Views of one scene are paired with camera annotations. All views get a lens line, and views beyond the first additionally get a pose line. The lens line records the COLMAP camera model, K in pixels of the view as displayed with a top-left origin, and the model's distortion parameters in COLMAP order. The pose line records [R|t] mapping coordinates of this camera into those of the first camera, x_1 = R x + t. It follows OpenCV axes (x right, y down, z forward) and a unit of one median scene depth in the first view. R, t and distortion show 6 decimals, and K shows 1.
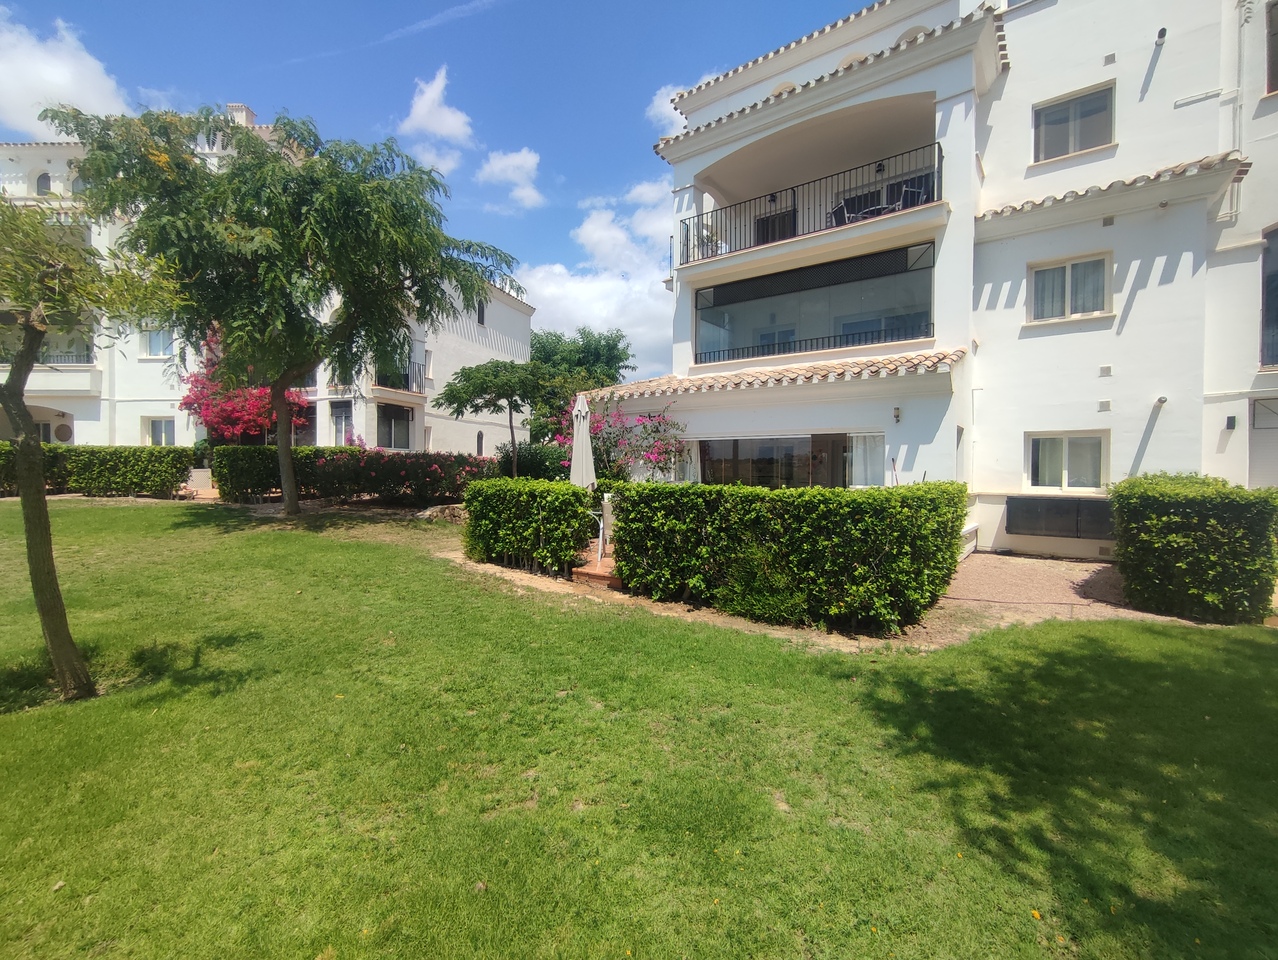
lens RADIAL K [[580.1, 0, 634.9], [0, 580.1, 479.8], [0, 0, 1]] dist [-0.021677, 0.011324]
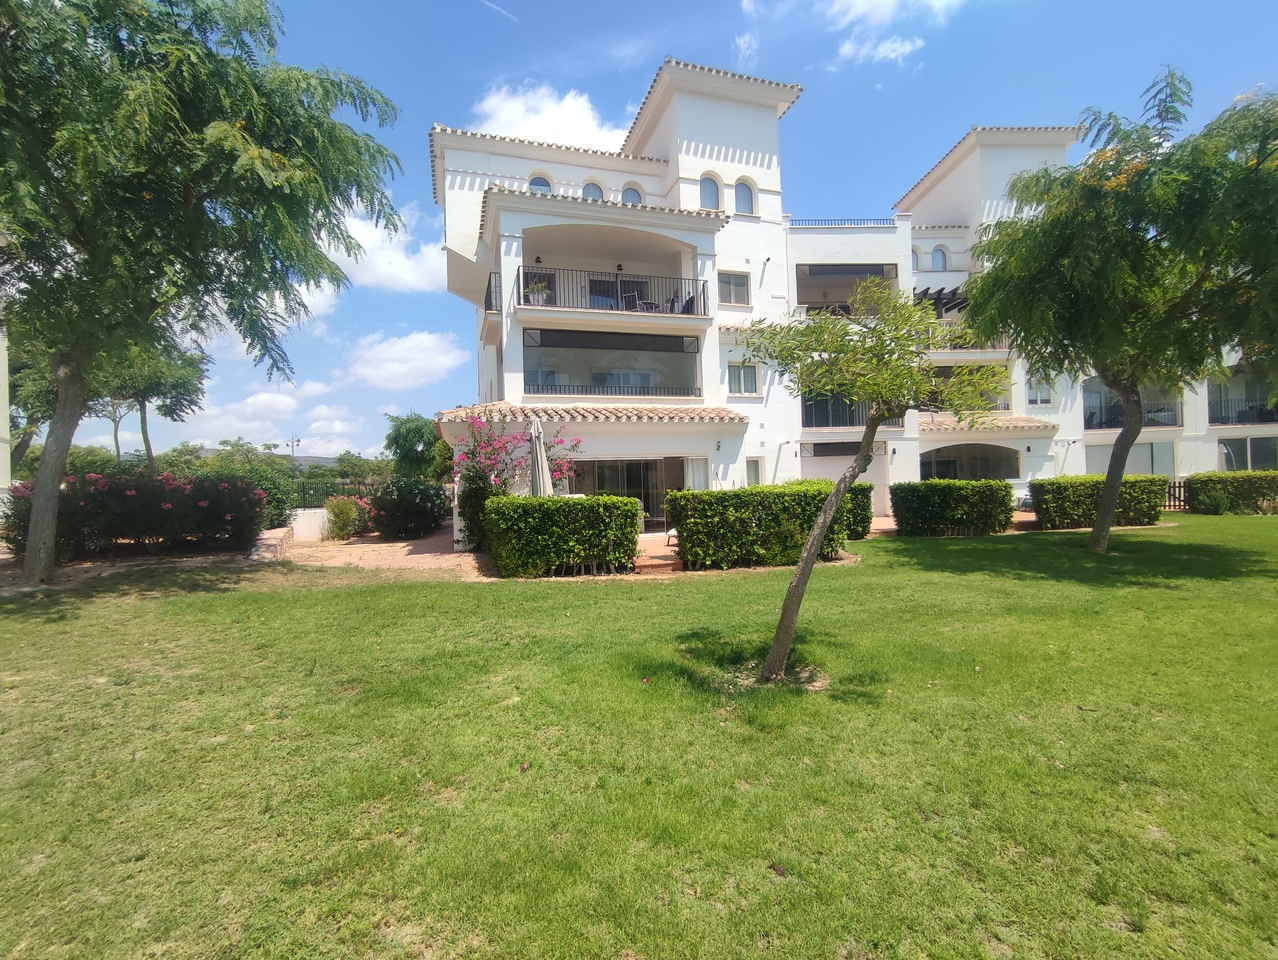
lens RADIAL K [[580.1, 0, 631.6], [0, 580.1, 480.5], [0, 0, 1]] dist [-0.021677, 0.011324]
pose [[0.557556, -0.019498, 0.829910, -0.953423], [0.058362, 0.998171, -0.015758, -0.003847], [-0.828085, 0.057221, 0.557674, 0.289964]]
